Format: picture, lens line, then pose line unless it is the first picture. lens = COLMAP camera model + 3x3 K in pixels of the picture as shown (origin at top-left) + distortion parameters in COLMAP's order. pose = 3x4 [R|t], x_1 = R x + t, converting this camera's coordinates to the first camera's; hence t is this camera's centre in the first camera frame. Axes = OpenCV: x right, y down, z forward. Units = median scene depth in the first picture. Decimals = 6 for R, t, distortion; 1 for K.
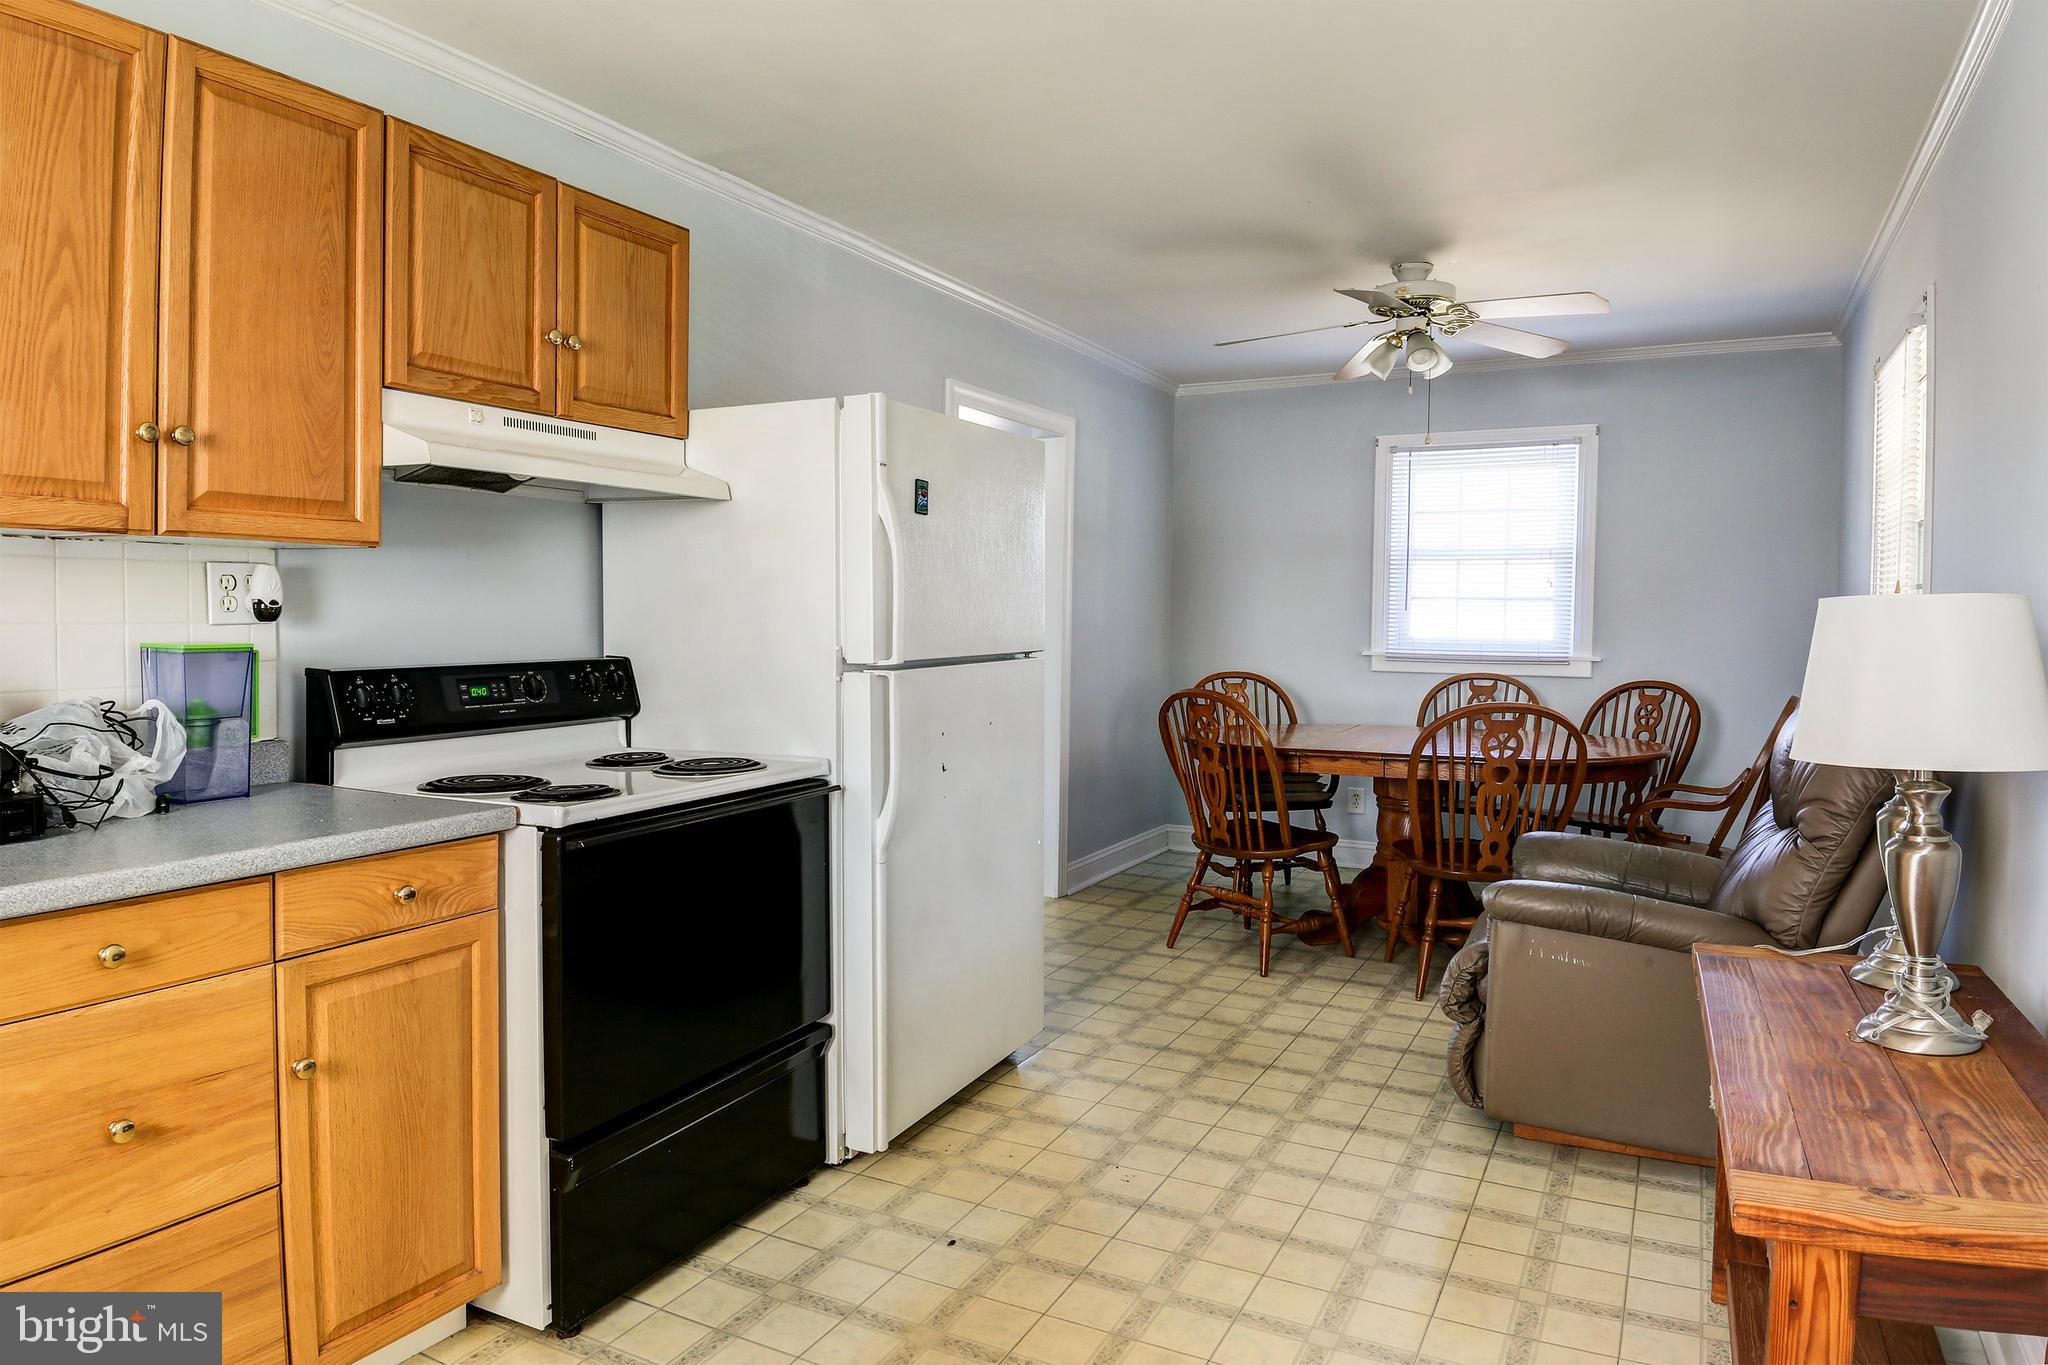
lens RADIAL K [[1210.9, 0, 1022.2], [0, 1210.9, 648.3], [0, 0, 1]] dist [-0.001393, -0.000282]
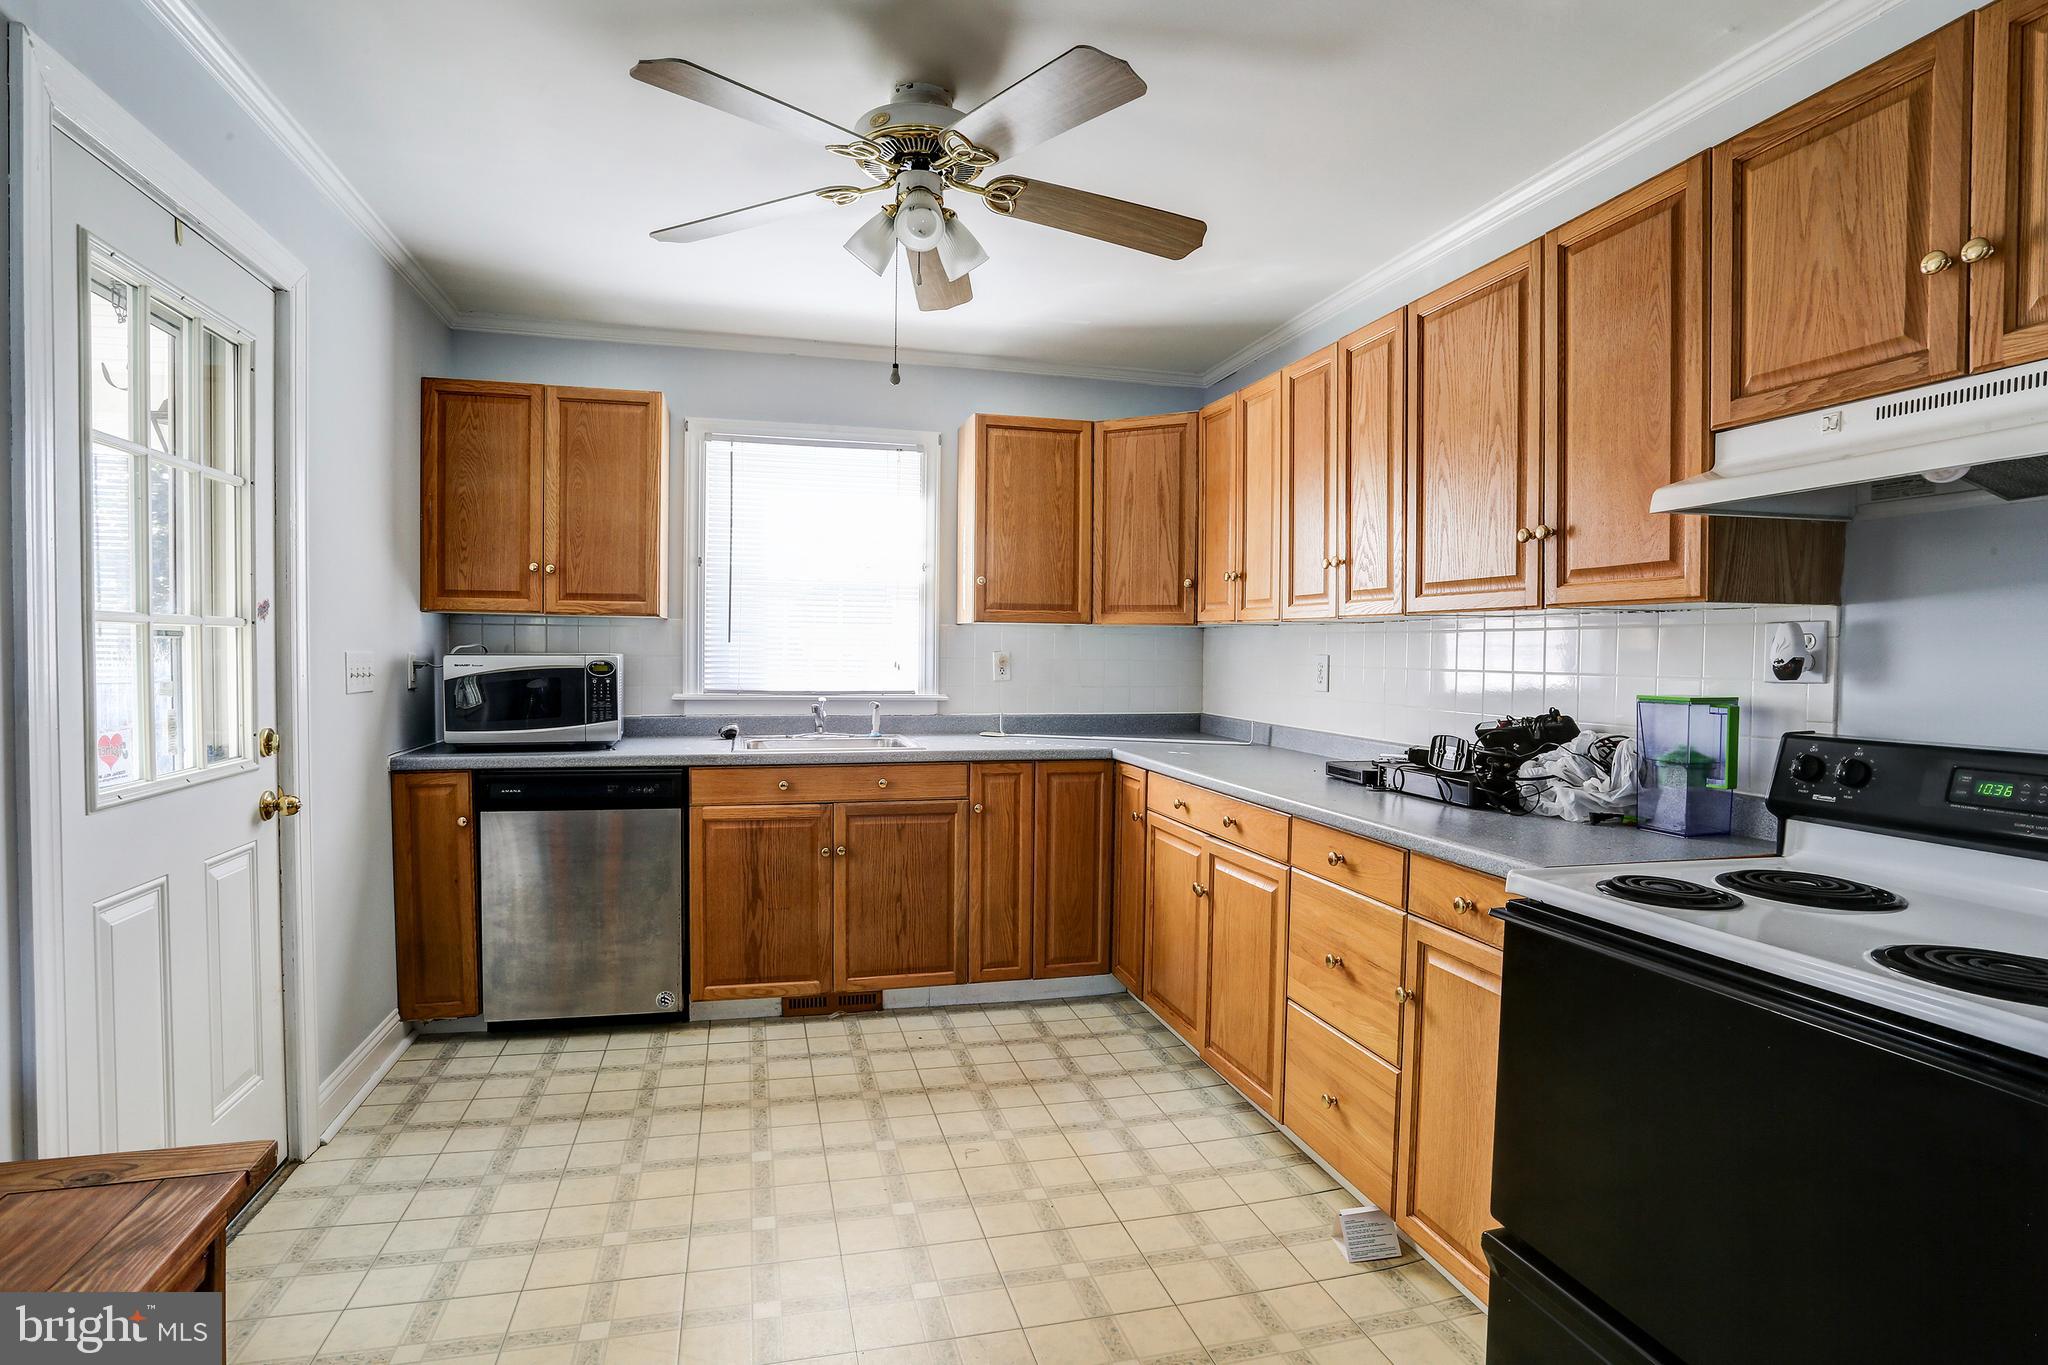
lens RADIAL K [[1137.1, 0, 1024.0], [0, 1137.1, 682.5], [0, 0, 1]] dist [0.001213, 0.000331]
pose [[-0.740394, -0.005865, -0.672147, 0.460099], [-0.045315, 0.998122, 0.041207, -0.030868], [0.670644, 0.060968, -0.739270, 1.271196]]
